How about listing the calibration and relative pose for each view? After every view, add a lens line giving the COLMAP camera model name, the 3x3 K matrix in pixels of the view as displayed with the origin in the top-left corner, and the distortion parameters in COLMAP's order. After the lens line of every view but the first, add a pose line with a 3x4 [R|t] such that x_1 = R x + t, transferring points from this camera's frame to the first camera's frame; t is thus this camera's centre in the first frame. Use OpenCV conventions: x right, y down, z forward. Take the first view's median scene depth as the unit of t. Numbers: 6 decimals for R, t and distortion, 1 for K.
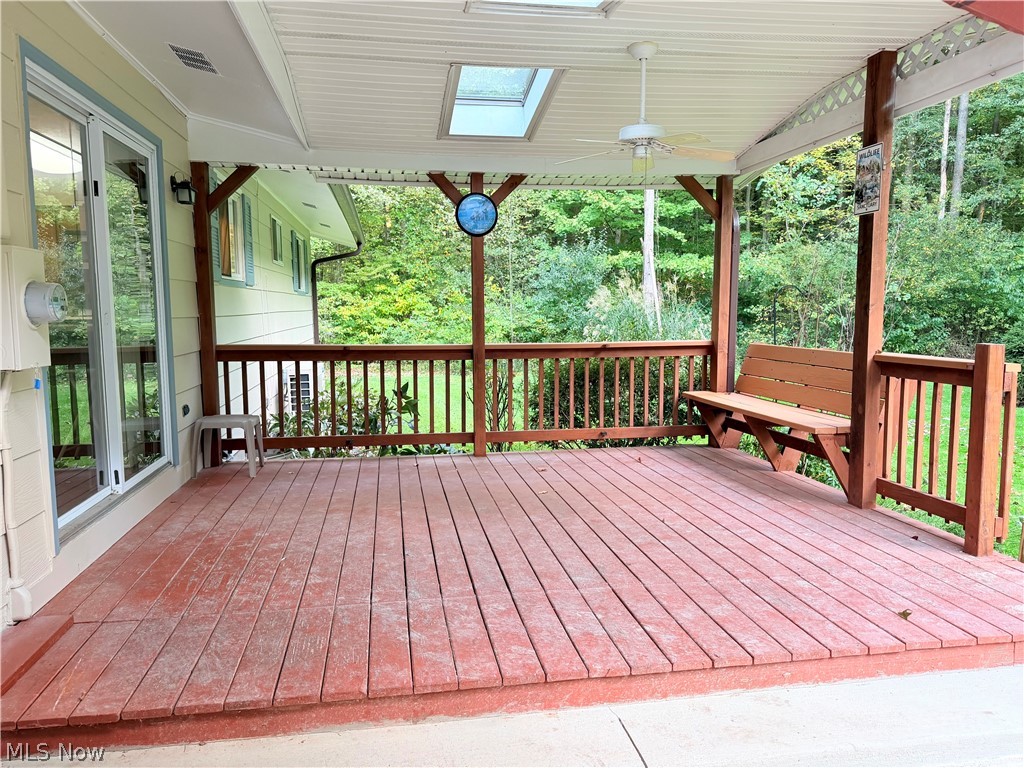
lens RADIAL K [[766.8, 0, 512.0], [0, 766.8, 384.0], [0, 0, 1]] dist [0.002970, 0.000717]
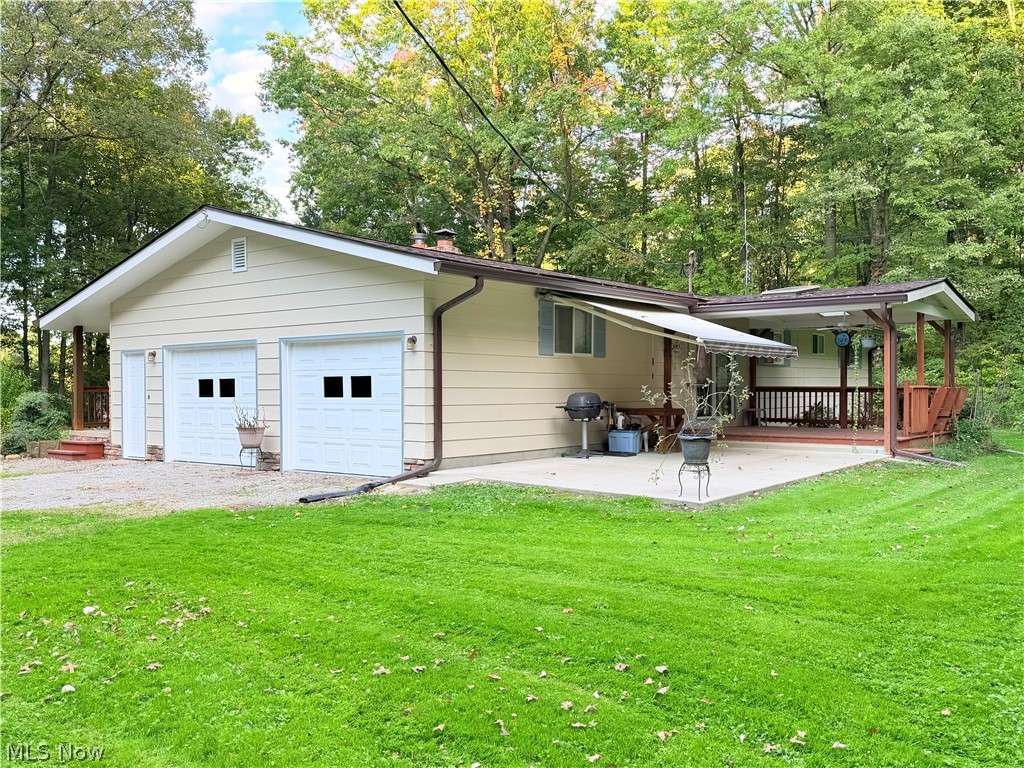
lens RADIAL K [[900.2, 0, 512.0], [0, 900.2, 384.0], [0, 0, 1]] dist [0.016378, 0.003893]
pose [[0.674109, 0.002818, -0.738627, 0.460385], [-0.076615, 0.994865, -0.066127, 0.073271], [0.734648, 0.101167, 0.670863, -0.600800]]
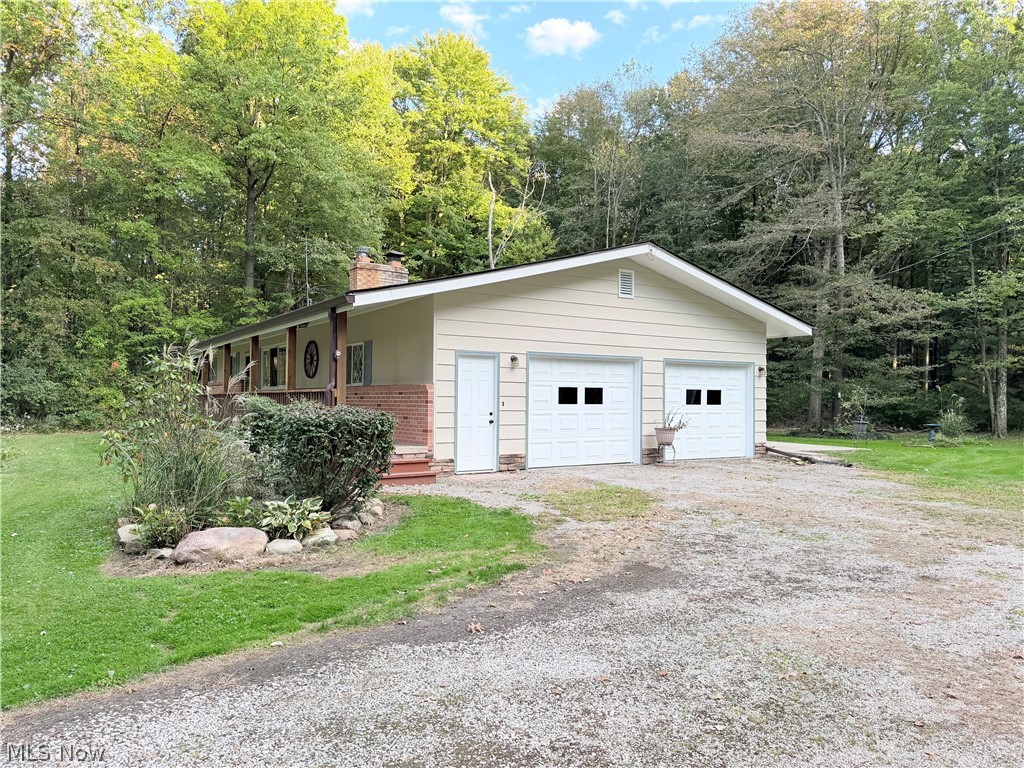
lens RADIAL K [[695.8, 0, 513.2], [0, 695.8, 391.9], [0, 0, 1]] dist [0.104774, -0.142816]
pose [[0.913923, 0.022789, 0.405248, -0.617850], [0.022185, 0.994126, -0.105935, 0.109784], [-0.405282, 0.105807, 0.908048, -0.839404]]
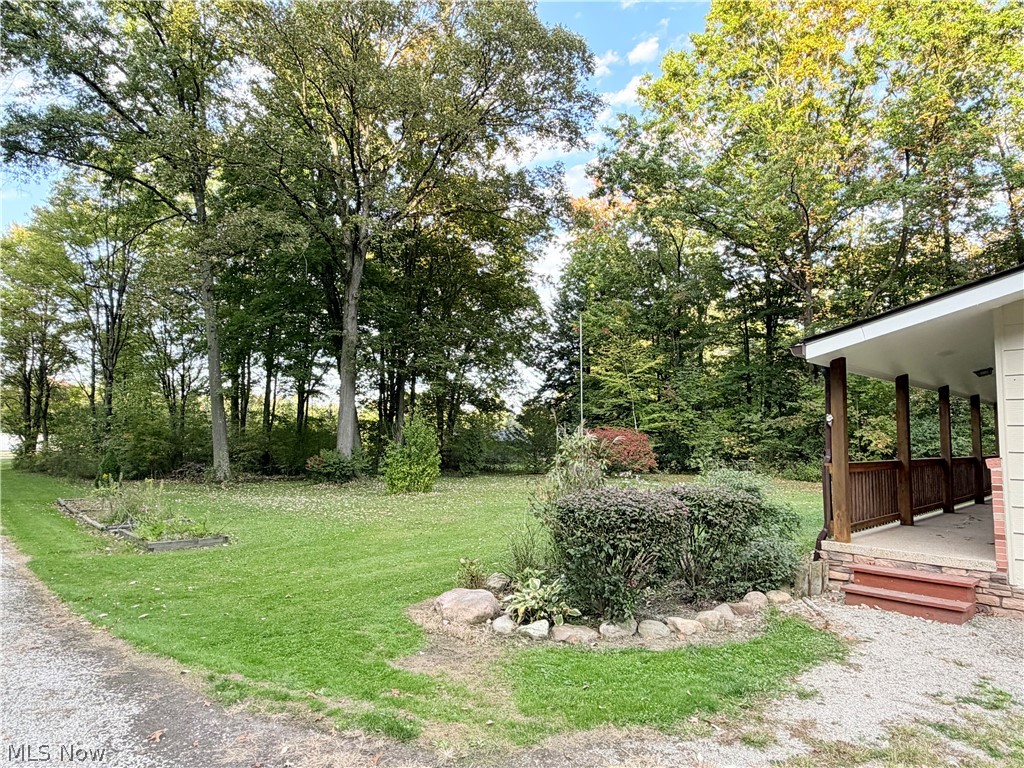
lens RADIAL K [[624.4, 0, 512.0], [0, 624.4, 384.0], [0, 0, 1]] dist [-0.021034, -0.000330]
pose [[0.569736, -0.056748, -0.819866, -0.336426], [-0.101994, 0.985018, -0.139056, 0.072709], [0.815474, 0.162847, 0.555412, -0.669320]]
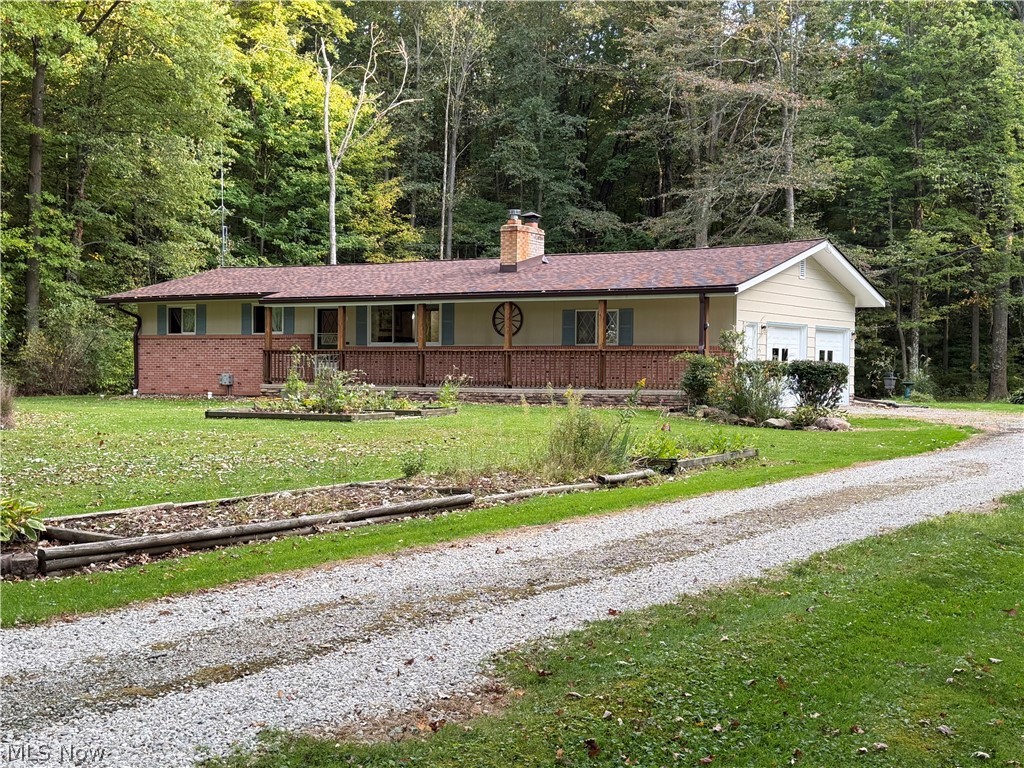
lens RADIAL K [[1305.0, 0, 512.0], [0, 1305.0, 384.0], [0, 0, 1]] dist [0.373108, -1.096024]
pose [[0.662141, 0.008717, 0.749329, -1.728468], [0.058809, 0.996244, -0.063557, 0.165205], [-0.747068, 0.086151, 0.659141, -1.089772]]
